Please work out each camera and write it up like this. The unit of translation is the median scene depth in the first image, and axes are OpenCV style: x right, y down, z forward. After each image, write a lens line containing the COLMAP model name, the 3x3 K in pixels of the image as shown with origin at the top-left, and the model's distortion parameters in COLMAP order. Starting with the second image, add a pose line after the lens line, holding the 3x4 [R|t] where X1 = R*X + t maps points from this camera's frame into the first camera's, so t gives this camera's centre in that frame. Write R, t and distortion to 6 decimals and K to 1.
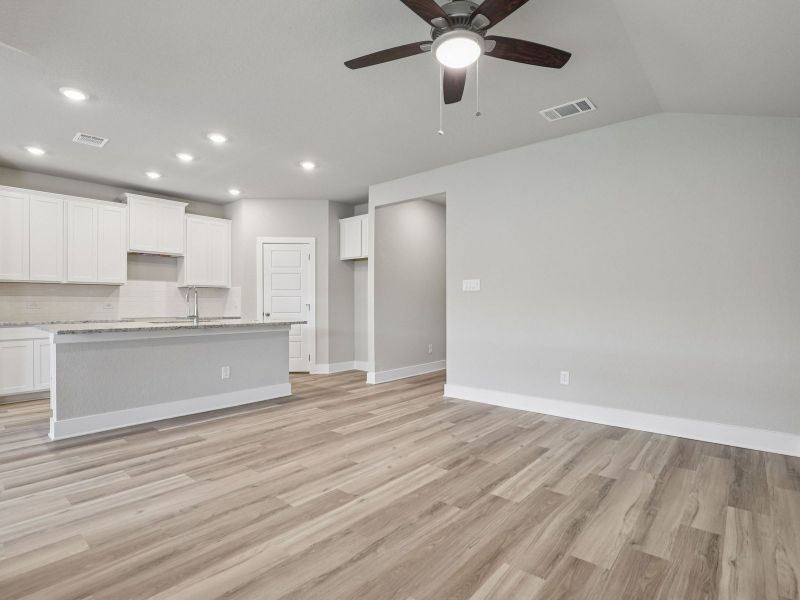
lens RADIAL K [[416.2, 0, 398.9], [0, 416.2, 302.4], [0, 0, 1]] dist [-0.025640, 0.005762]
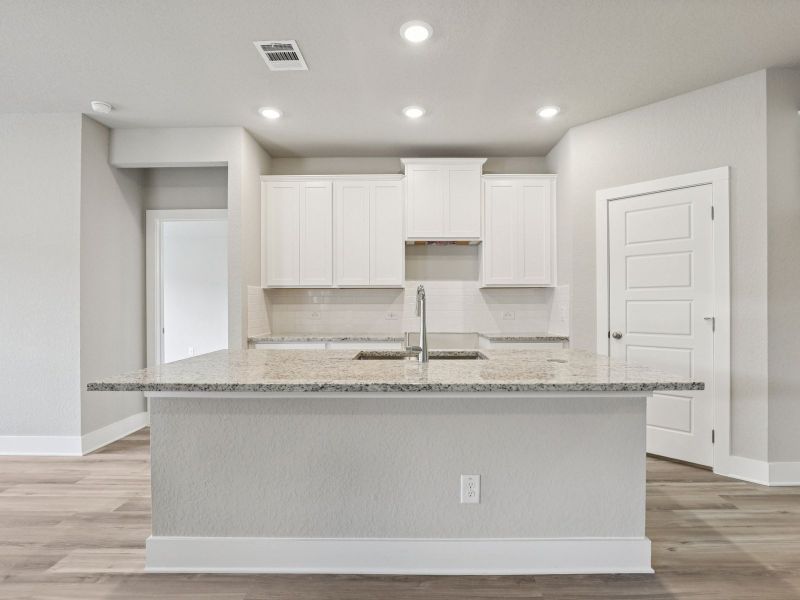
lens RADIAL K [[416.2, 0, 408.2], [0, 416.2, 305.8], [0, 0, 1]] dist [-0.025640, 0.005762]
pose [[0.655733, 0.000478, -0.754993, -0.099122], [0.006388, 0.999960, 0.006182, -0.013592], [0.754966, -0.008877, 0.655704, 0.473273]]
